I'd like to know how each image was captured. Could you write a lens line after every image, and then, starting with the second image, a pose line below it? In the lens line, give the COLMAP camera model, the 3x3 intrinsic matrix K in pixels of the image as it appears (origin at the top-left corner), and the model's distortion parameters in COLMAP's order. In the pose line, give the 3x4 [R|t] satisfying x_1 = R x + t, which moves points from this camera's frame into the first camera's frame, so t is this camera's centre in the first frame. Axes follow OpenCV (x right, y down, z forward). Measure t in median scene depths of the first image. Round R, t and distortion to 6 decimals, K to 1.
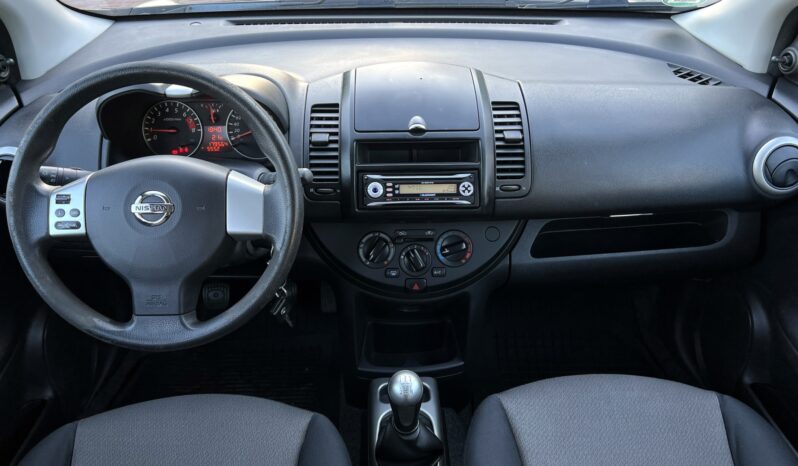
lens RADIAL K [[620.0, 0, 399.0], [0, 620.0, 233.0], [0, 0, 1]] dist [0.074210, -0.112367]
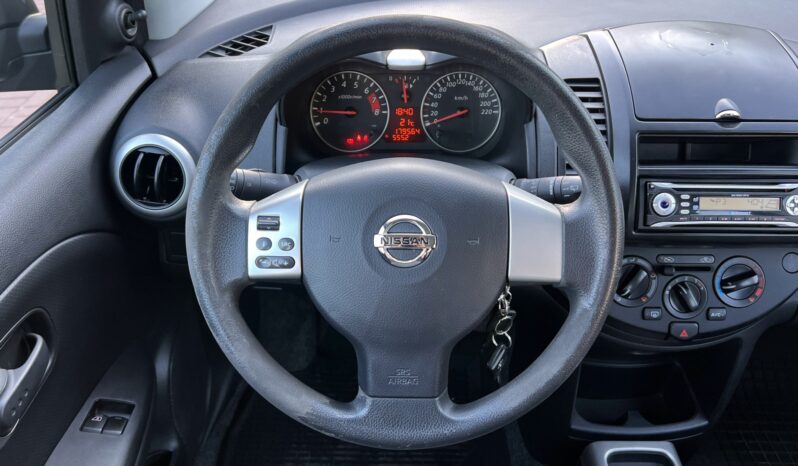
lens RADIAL K [[620.0, 0, 399.0], [0, 620.0, 233.0], [0, 0, 1]] dist [0.074210, -0.112367]
pose [[0.999400, 0.022429, -0.026398, -0.306570], [-0.021012, 0.998385, 0.052781, -0.065888], [0.027539, -0.052194, 0.998257, 0.276921]]
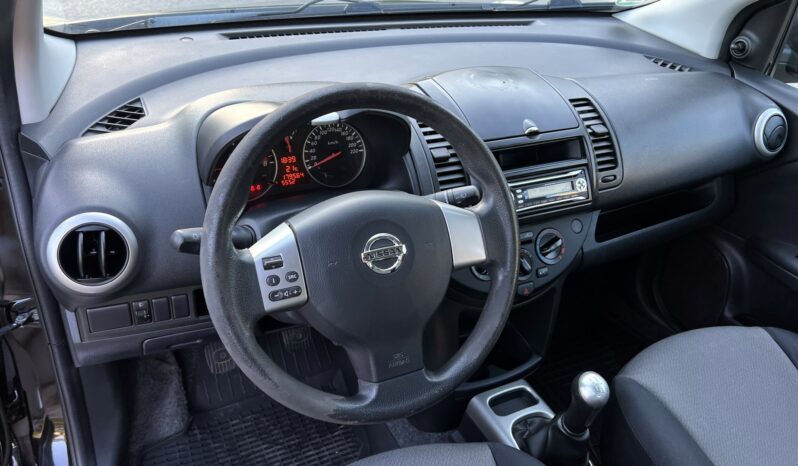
lens RADIAL K [[620.0, 0, 399.0], [0, 620.0, 233.0], [0, 0, 1]] dist [0.074210, -0.112367]
pose [[0.904248, -0.166327, 0.393282, -0.562724], [0.170146, 0.985091, 0.025409, -0.068091], [-0.391645, 0.043939, 0.919067, 0.170372]]
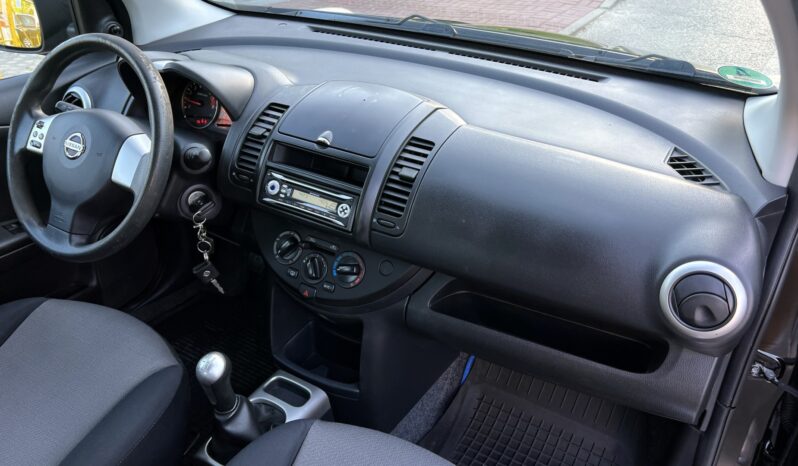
lens RADIAL K [[620.0, 0, 399.0], [0, 620.0, 233.0], [0, 0, 1]] dist [0.074210, -0.112367]
pose [[0.837113, 0.290295, -0.463649, 0.639546], [-0.311011, 0.949827, 0.033169, -0.094957], [0.450015, 0.116434, 0.885398, 0.152675]]
